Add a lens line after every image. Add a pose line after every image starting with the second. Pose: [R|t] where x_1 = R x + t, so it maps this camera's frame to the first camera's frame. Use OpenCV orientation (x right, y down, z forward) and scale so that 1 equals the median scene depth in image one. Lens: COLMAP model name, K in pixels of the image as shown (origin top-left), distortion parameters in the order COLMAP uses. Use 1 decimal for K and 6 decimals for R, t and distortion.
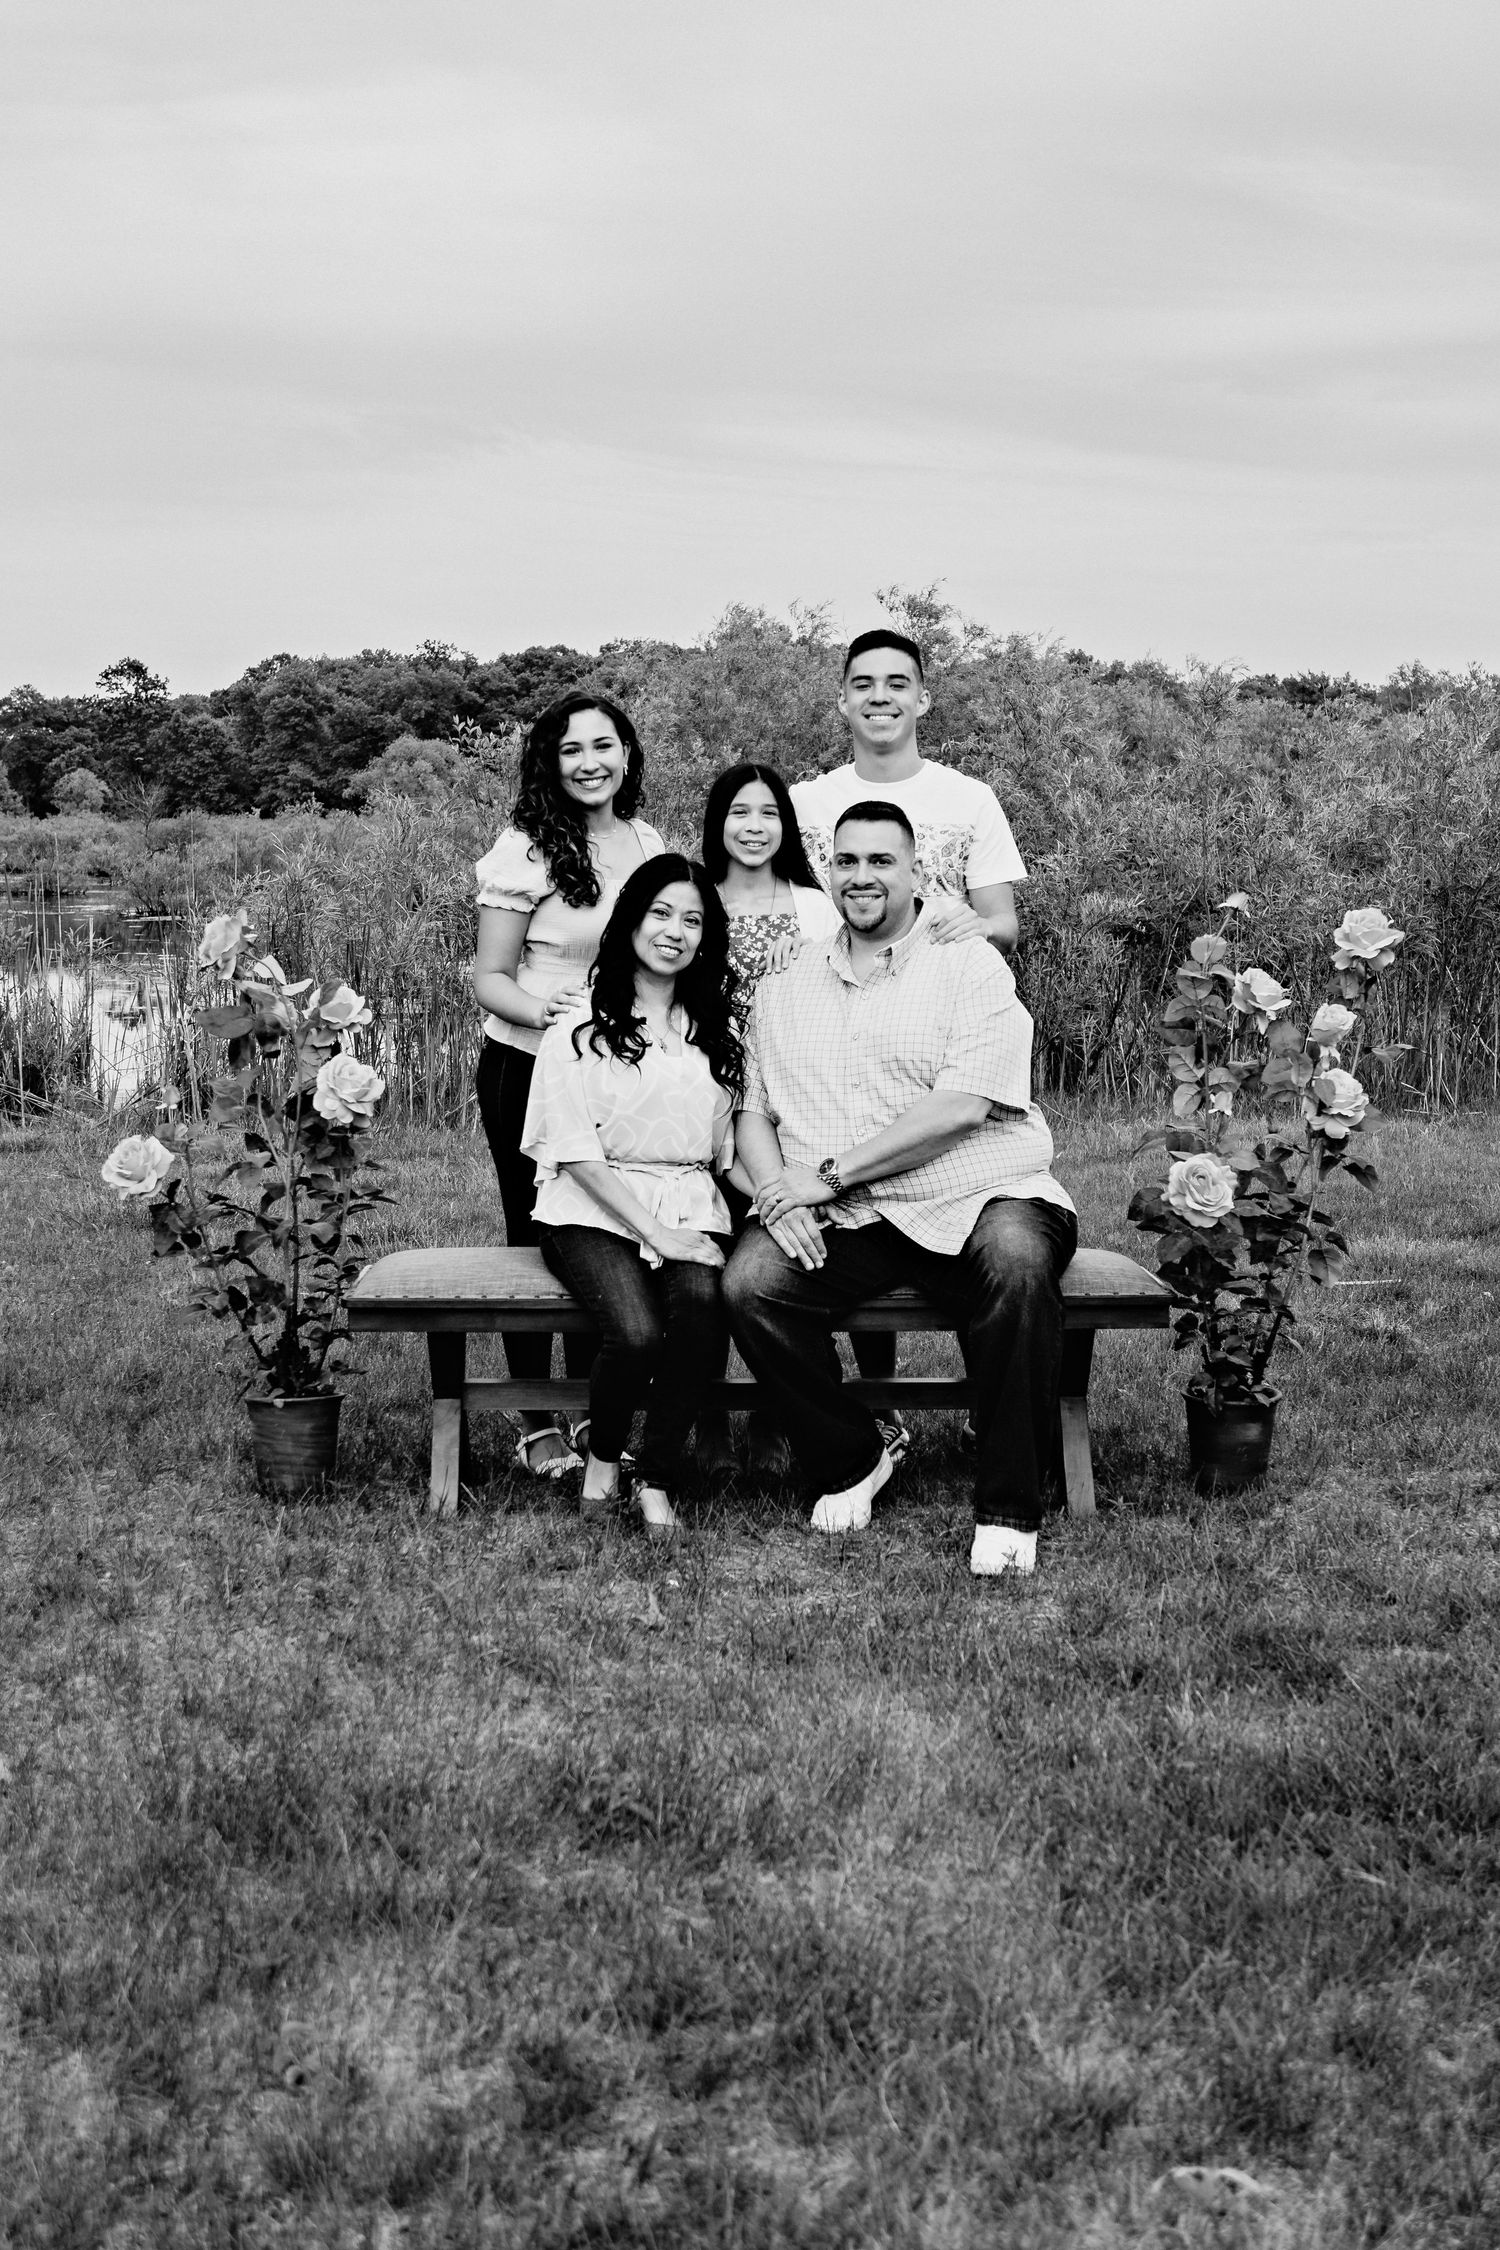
lens RADIAL K [[2772.2, 0, 756.8], [0, 2772.2, 1069.6], [0, 0, 1]] dist [-0.059462, -0.011521]
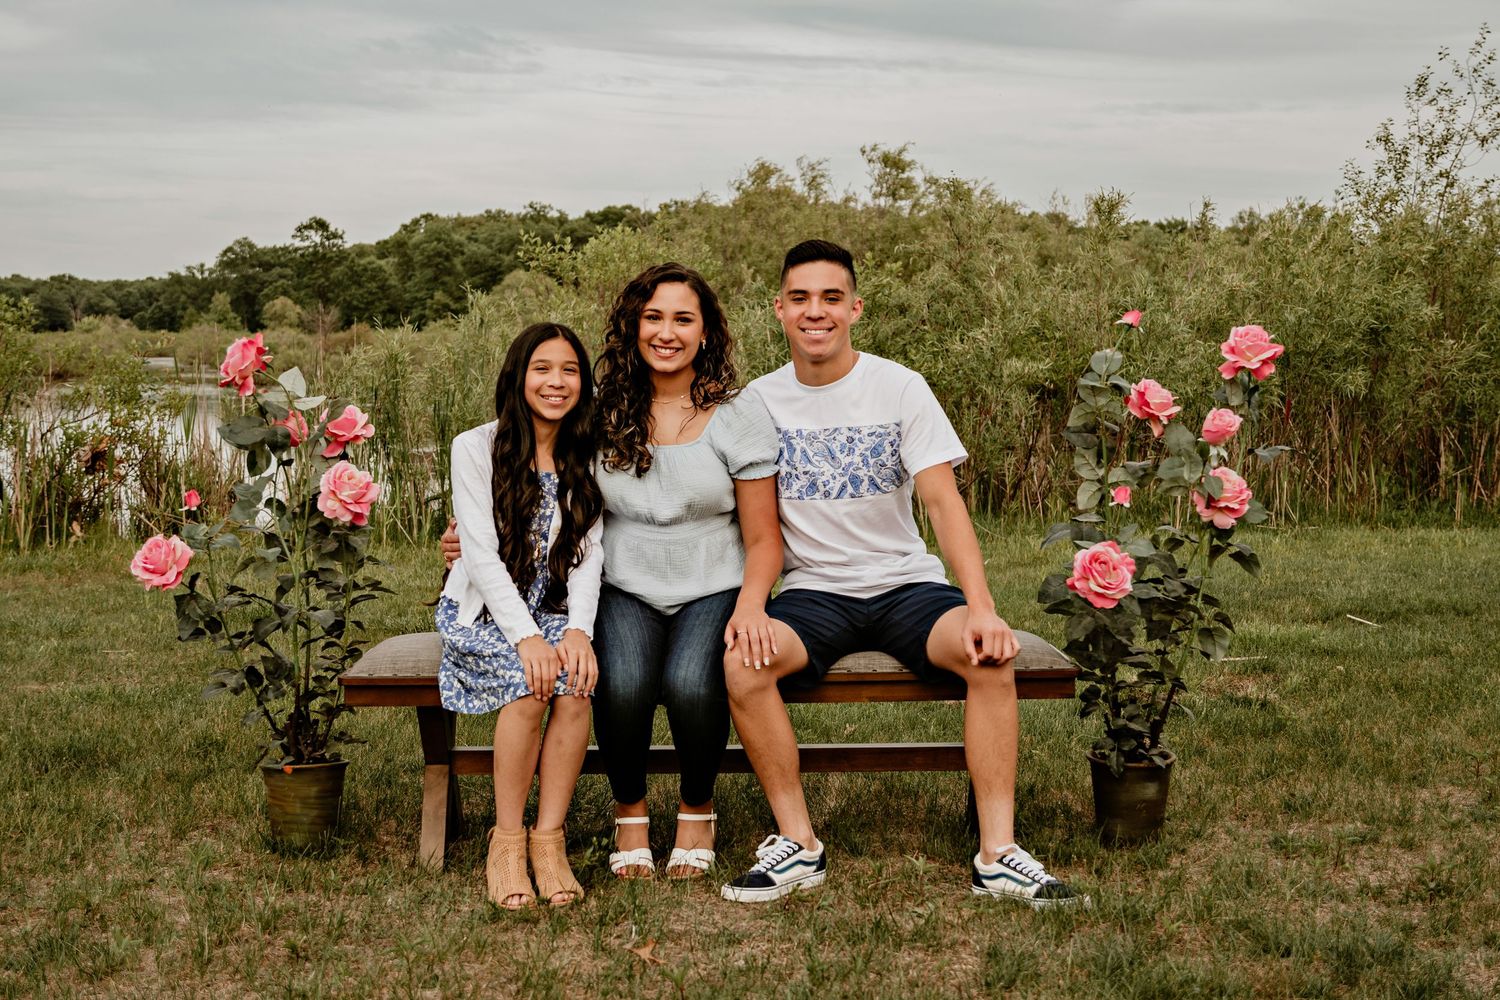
lens RADIAL K [[1999.5, 0, 737.0], [0, 1999.5, 503.1], [0, 0, 1]] dist [-0.030472, -0.001092]
pose [[0.999793, -0.008187, -0.018629, 0.026842], [0.008109, 0.999958, -0.004253, 0.016129], [0.018663, 0.004101, 0.999817, 0.181980]]
